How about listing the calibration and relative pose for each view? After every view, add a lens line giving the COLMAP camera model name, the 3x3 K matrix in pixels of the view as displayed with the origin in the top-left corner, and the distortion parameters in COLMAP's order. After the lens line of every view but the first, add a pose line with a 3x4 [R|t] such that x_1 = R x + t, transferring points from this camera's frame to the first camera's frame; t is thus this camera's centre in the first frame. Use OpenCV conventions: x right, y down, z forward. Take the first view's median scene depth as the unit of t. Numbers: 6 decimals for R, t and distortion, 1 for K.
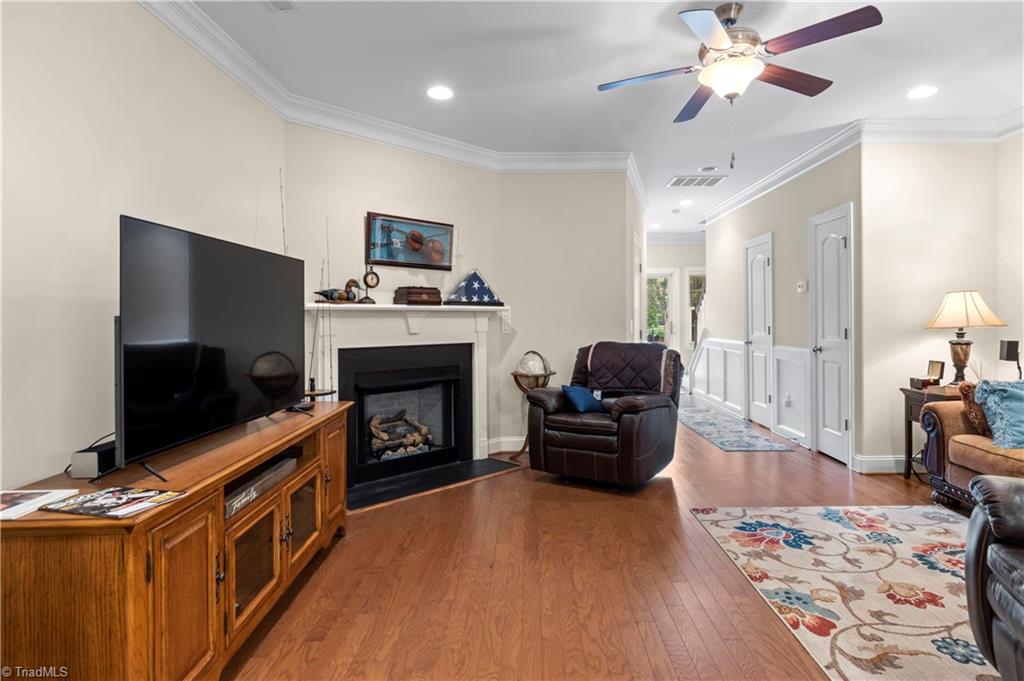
lens RADIAL K [[549.9, 0, 533.7], [0, 549.9, 321.9], [0, 0, 1]] dist [-0.001816, -0.000805]
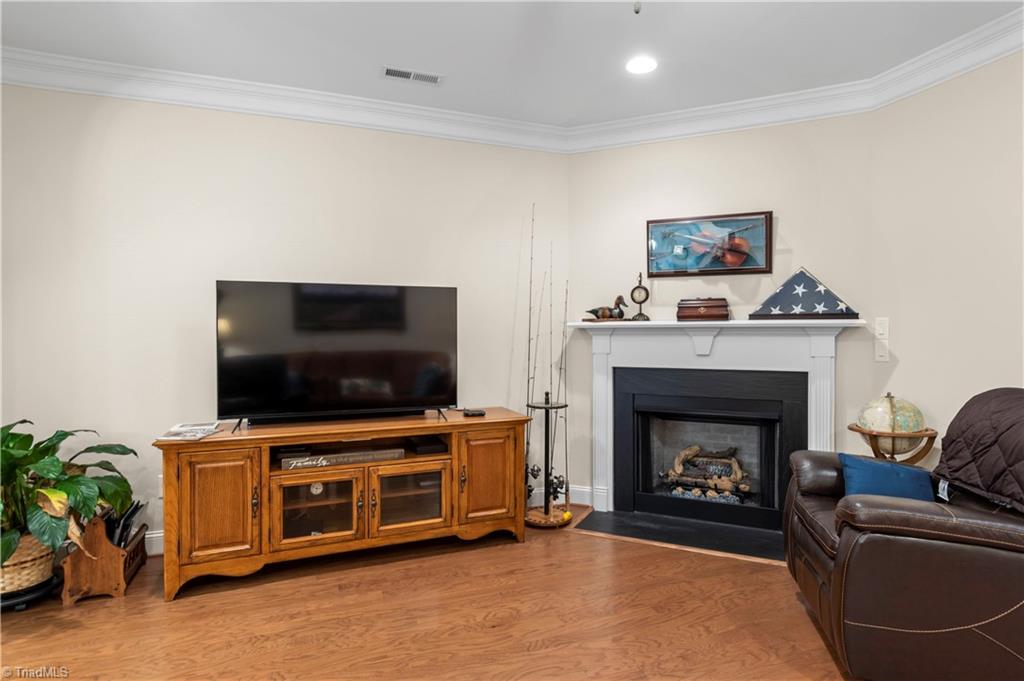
lens RADIAL K [[542.9, 0, 525.9], [0, 542.9, 341.1], [0, 0, 1]] dist [0.030747, -0.035923]
pose [[0.352963, 0.015832, -0.935503, 0.455445], [-0.006122, 0.999874, 0.014612, -0.010173], [0.935617, 0.000569, 0.353016, 0.458145]]
